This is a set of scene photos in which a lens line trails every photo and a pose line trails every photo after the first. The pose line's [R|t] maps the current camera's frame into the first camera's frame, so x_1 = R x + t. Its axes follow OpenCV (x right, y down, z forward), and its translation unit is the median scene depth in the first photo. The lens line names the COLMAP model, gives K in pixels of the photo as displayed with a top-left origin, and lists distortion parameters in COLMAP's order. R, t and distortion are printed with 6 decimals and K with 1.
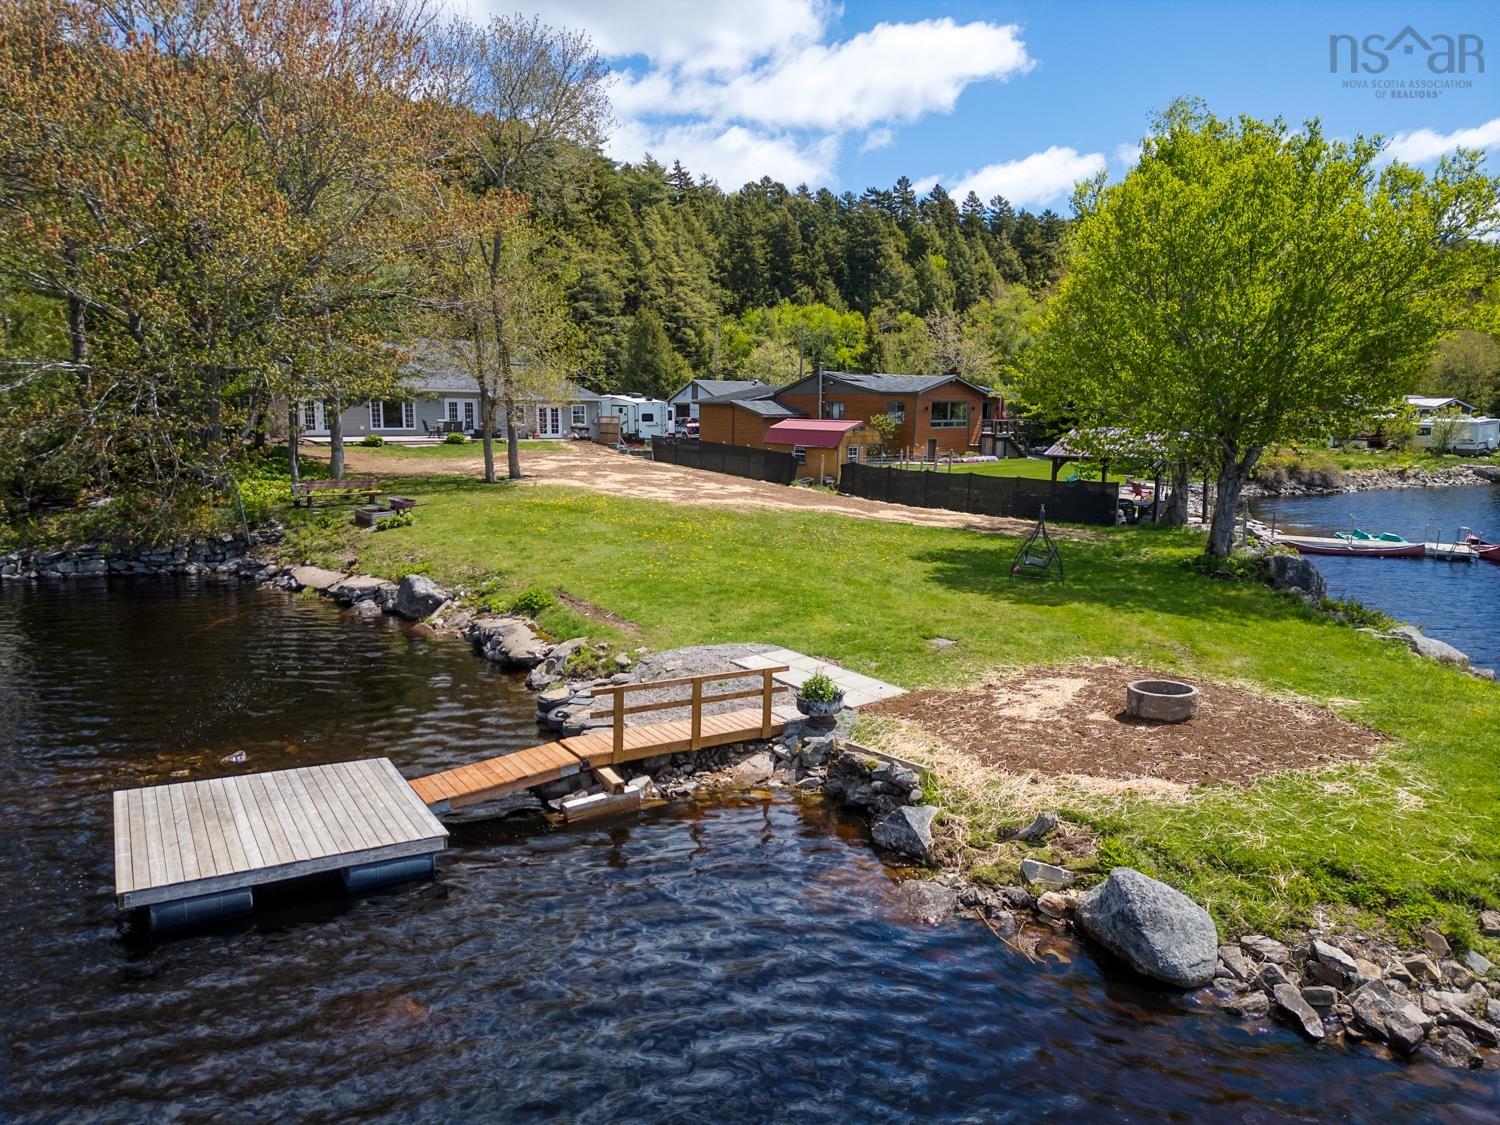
lens RADIAL K [[1051.1, 0, 750.0], [0, 1051.1, 562.5], [0, 0, 1]] dist [0.093165, -0.104406]
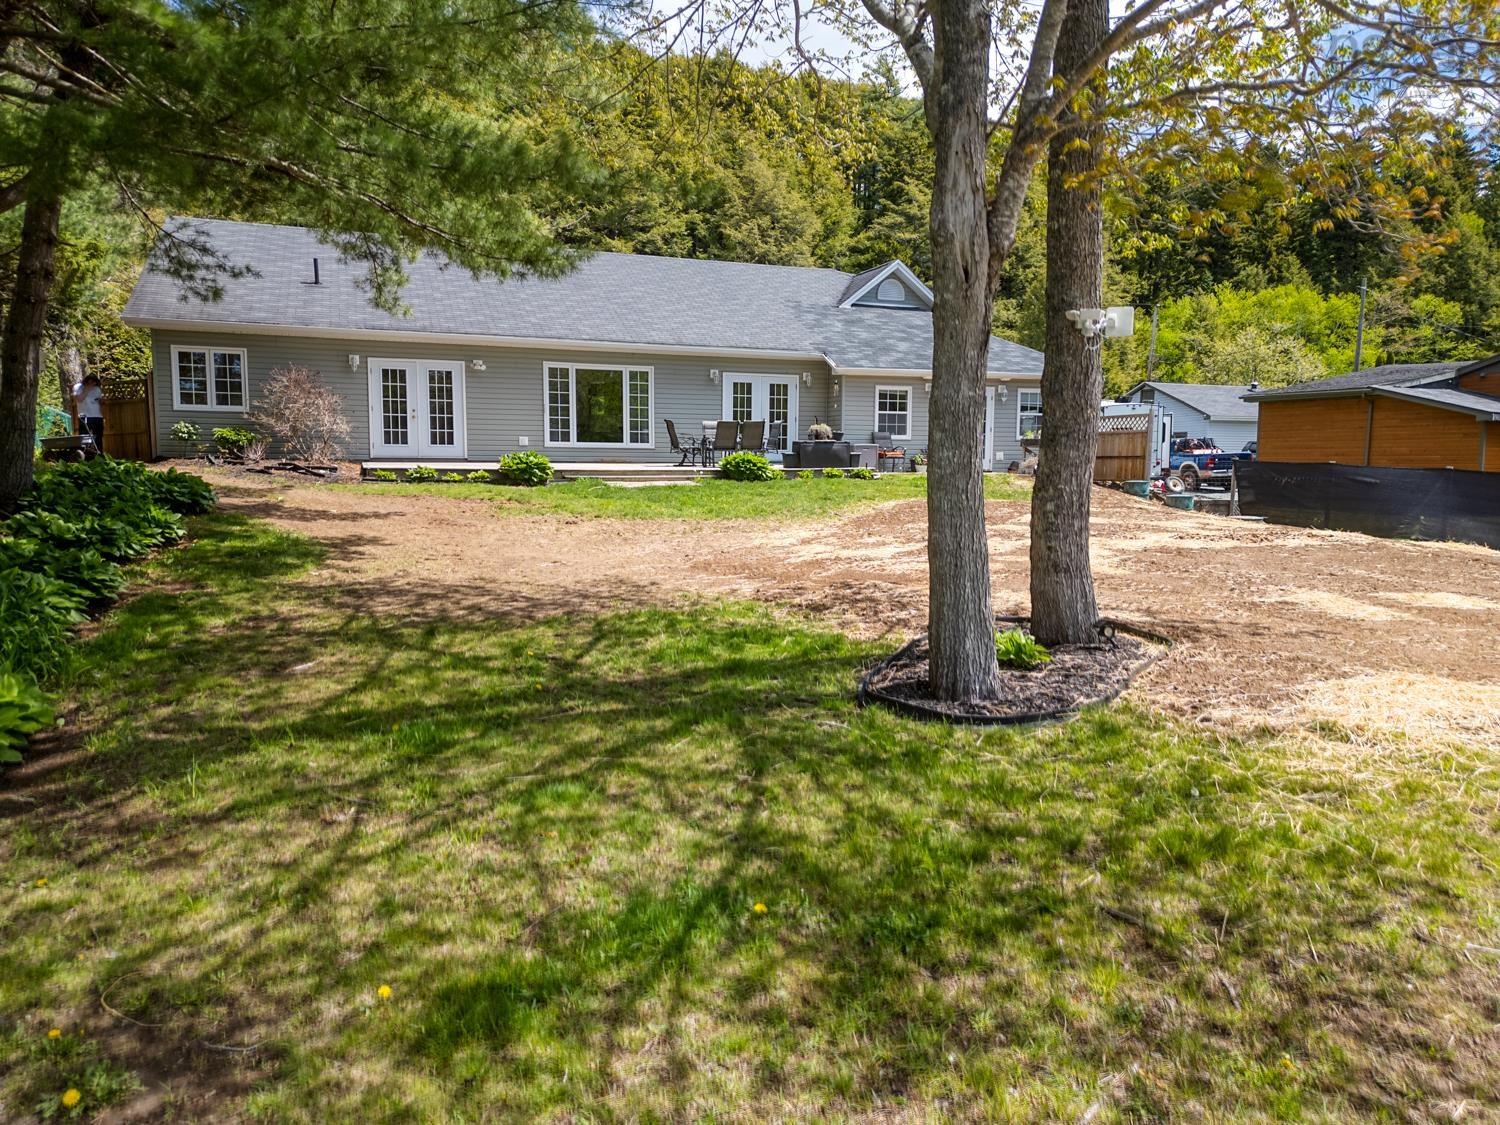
lens RADIAL K [[1051.1, 0, 750.0], [0, 1051.1, 562.5], [0, 0, 1]] dist [0.093165, -0.104406]
pose [[0.965784, 0.022222, -0.258395, -0.177150], [-0.036276, 0.998103, -0.049749, -0.063760], [0.256799, 0.057420, 0.964758, 0.635188]]
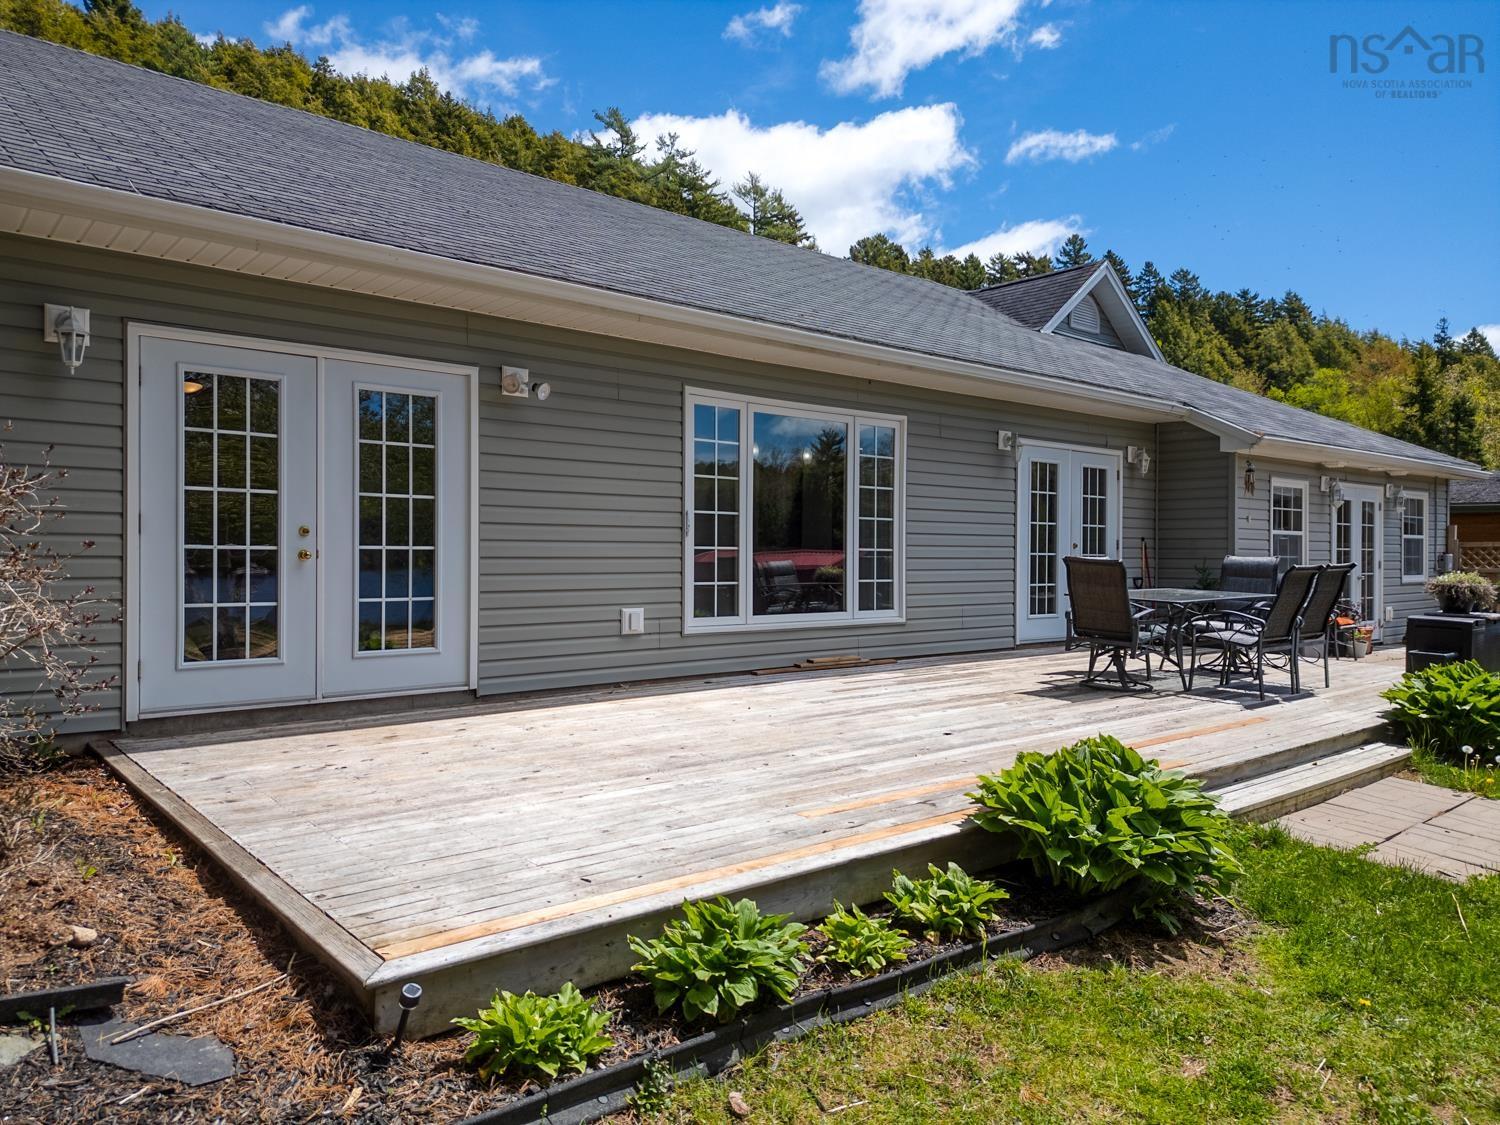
lens RADIAL K [[1098.8, 0, 780.0], [0, 1098.8, 557.6], [0, 0, 1]] dist [0.091615, -0.000858]
pose [[0.994686, -0.002764, 0.102917, -0.358295], [0.017857, 0.989121, -0.146017, -0.113288], [-0.101394, 0.147079, 0.983914, 0.856147]]
